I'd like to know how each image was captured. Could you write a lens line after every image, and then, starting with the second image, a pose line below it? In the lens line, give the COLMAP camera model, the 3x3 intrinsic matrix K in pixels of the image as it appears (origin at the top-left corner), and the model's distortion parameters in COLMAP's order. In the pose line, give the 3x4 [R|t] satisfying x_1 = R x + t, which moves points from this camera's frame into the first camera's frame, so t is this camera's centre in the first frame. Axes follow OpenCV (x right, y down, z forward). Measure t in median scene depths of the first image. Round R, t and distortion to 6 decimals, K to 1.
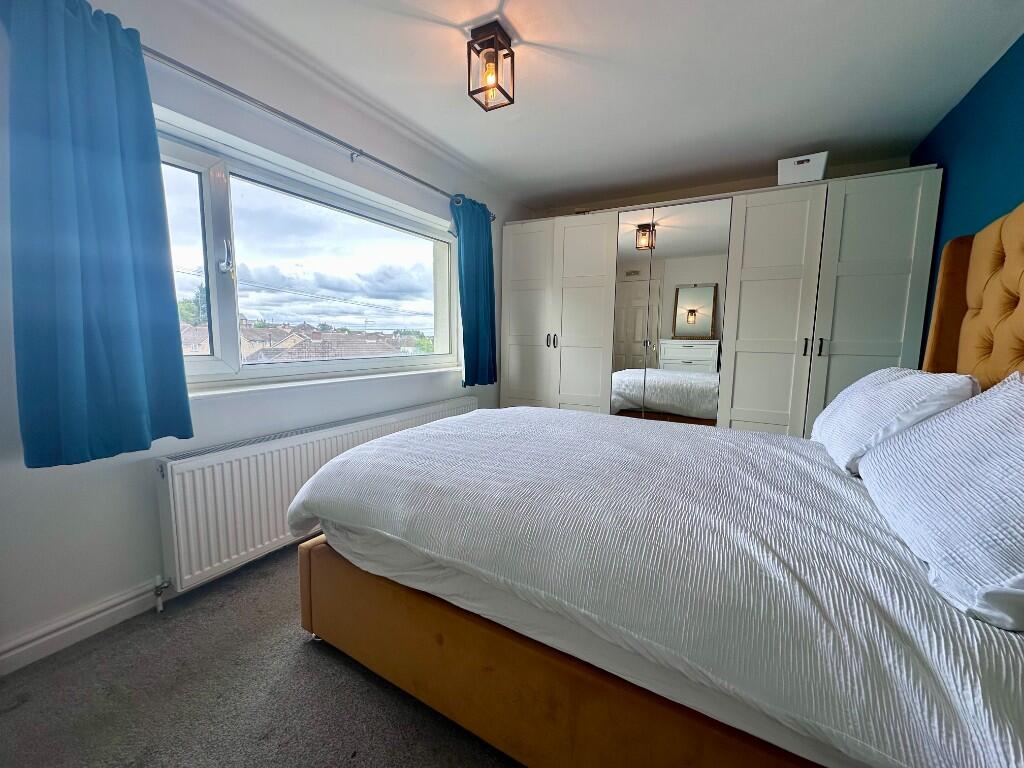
lens RADIAL K [[407.9, 0, 511.2], [0, 407.9, 383.4], [0, 0, 1]] dist [-0.001872, 0.000144]
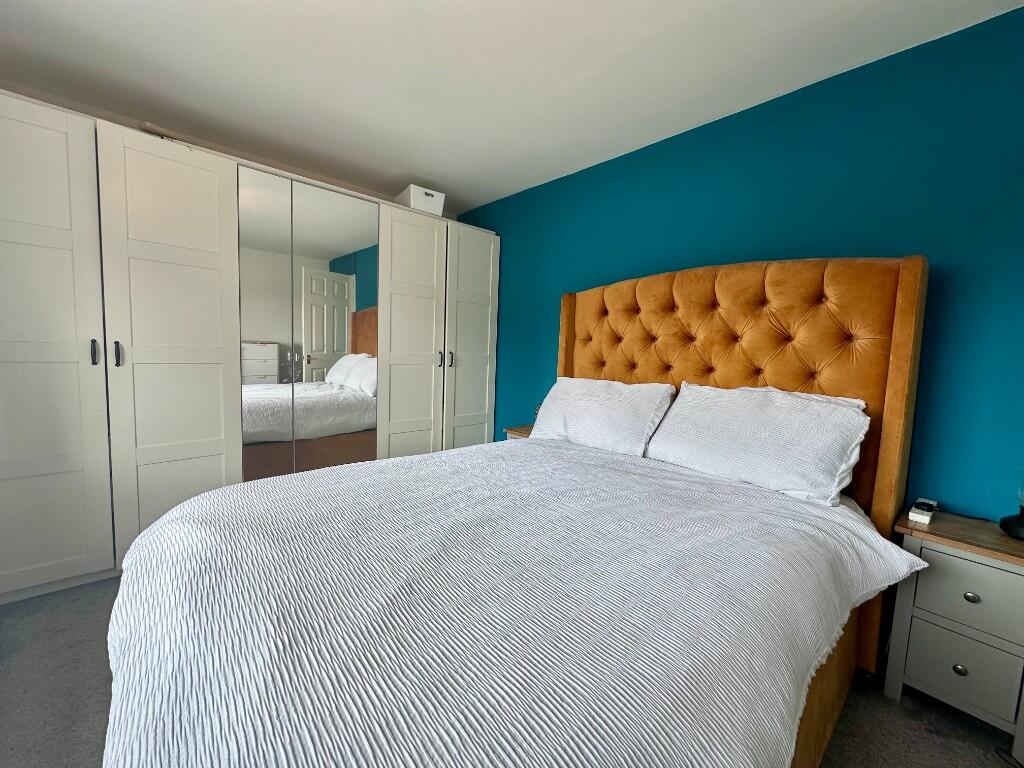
lens RADIAL K [[407.9, 0, 511.2], [0, 407.9, 383.4], [0, 0, 1]] dist [-0.001872, 0.000144]
pose [[0.335601, -0.073959, 0.939097, -0.303522], [0.072715, 0.995973, 0.052453, -0.067083], [-0.939194, 0.050683, 0.339627, 0.429911]]
